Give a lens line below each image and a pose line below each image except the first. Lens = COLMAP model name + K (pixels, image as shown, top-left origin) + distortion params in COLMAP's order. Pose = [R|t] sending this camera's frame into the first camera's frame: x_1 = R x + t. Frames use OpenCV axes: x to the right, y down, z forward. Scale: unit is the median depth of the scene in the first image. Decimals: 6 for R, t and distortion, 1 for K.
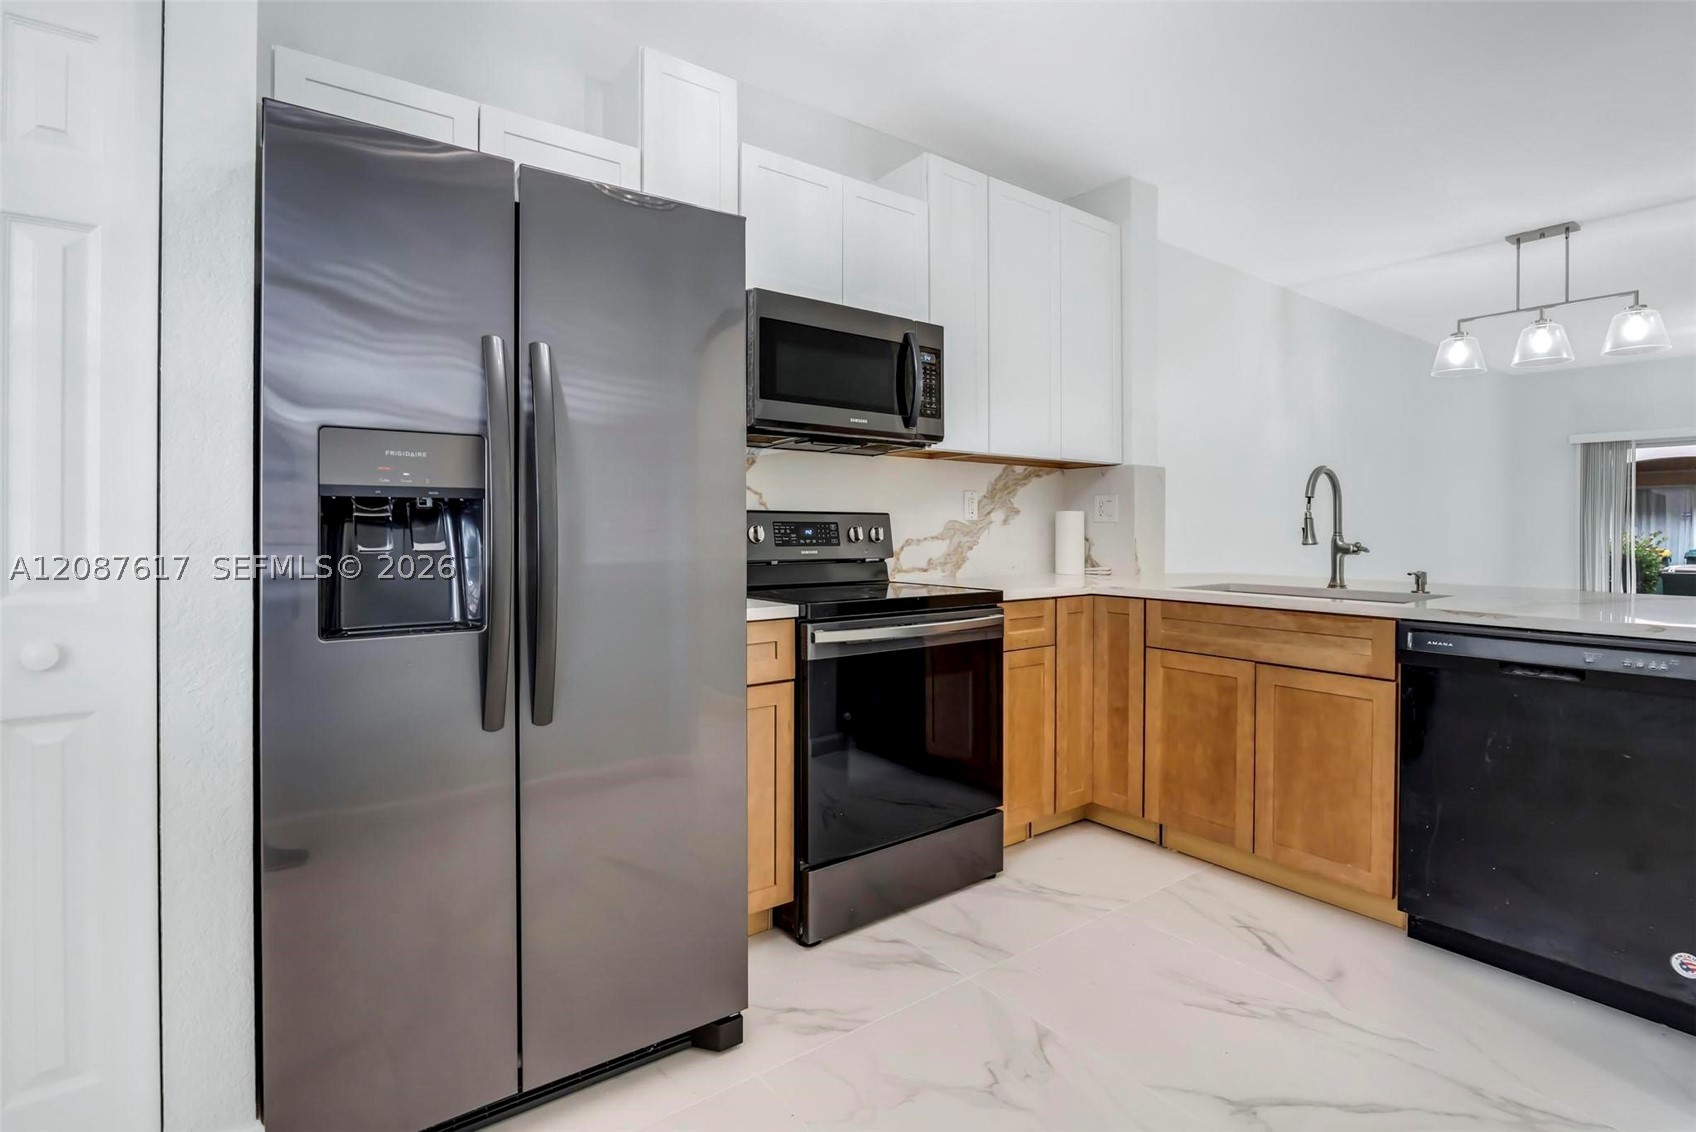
lens RADIAL K [[746.4, 0, 850.0], [0, 746.4, 528.9], [0, 0, 1]] dist [0.006375, 0.000447]
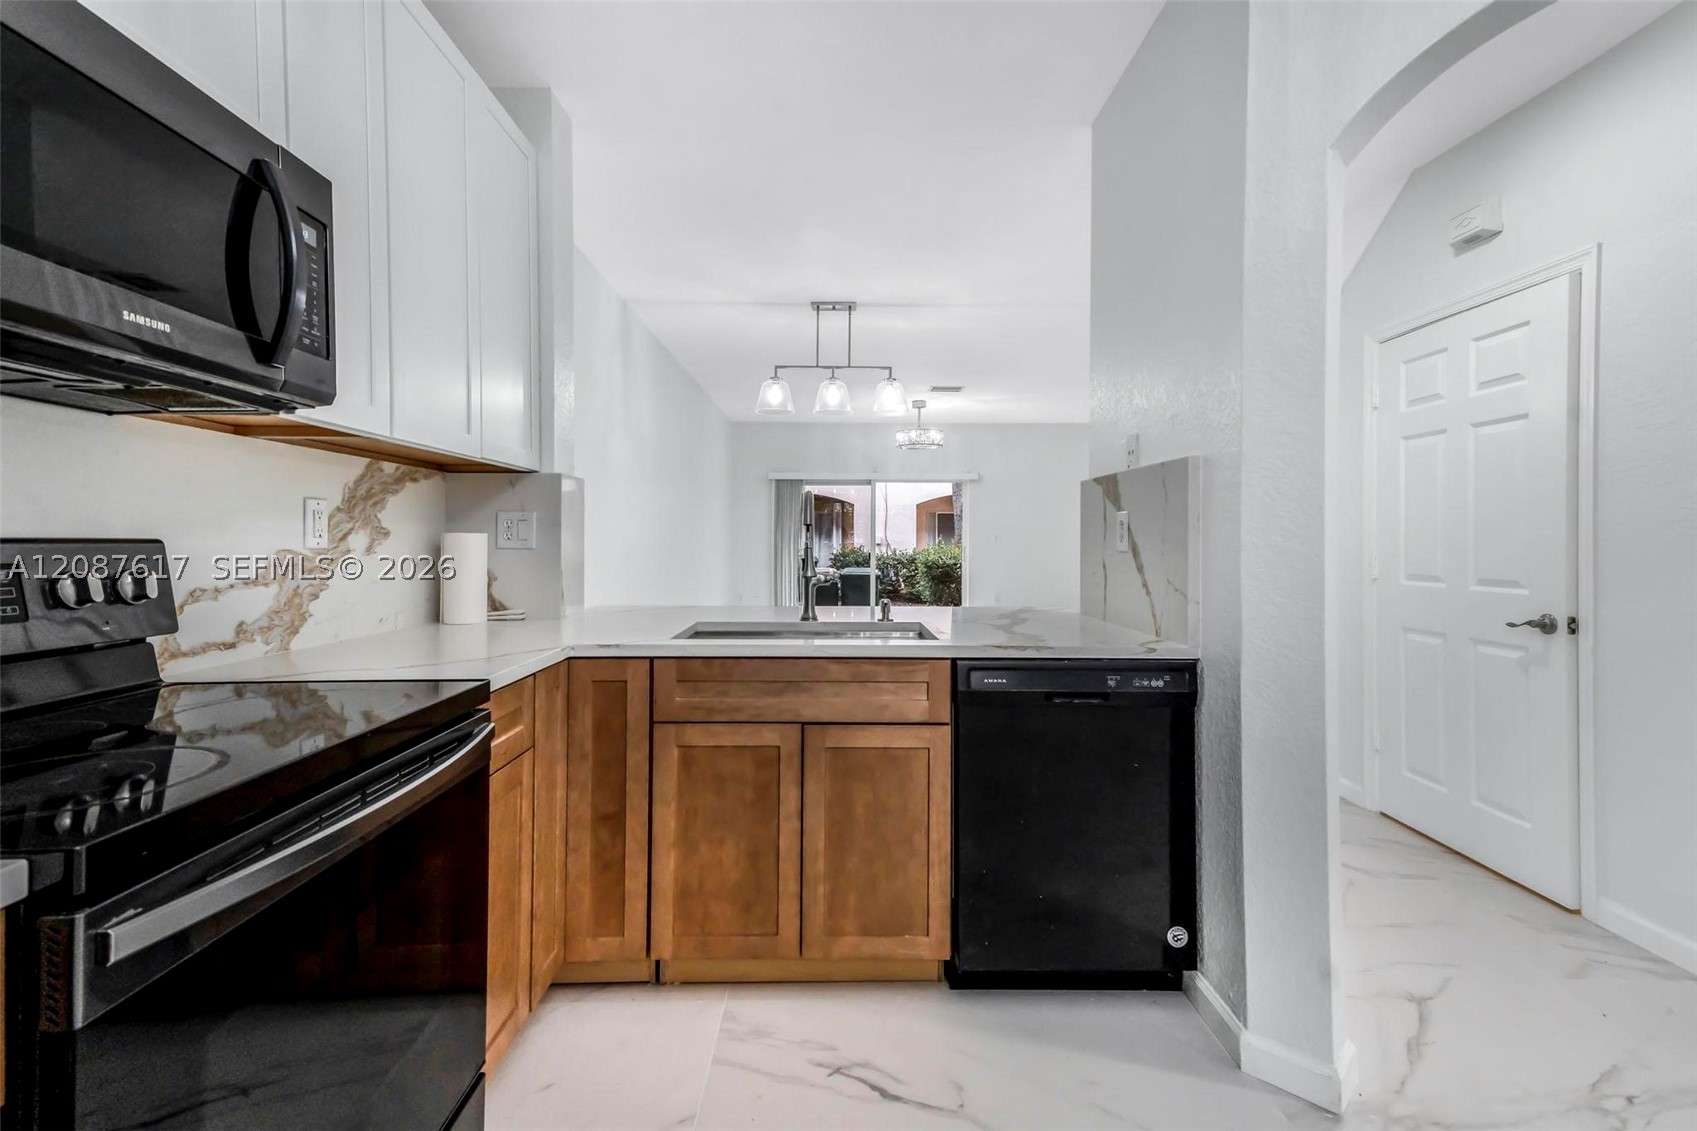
lens RADIAL K [[766.5, 0, 848.6], [0, 766.5, 543.7], [0, 0, 1]] dist [0.037148, 0.000207]
pose [[0.607735, -0.003324, 0.794133, -0.087351], [0.002673, 0.999994, 0.002140, -0.019754], [-0.794135, 0.000822, 0.607741, 0.373511]]
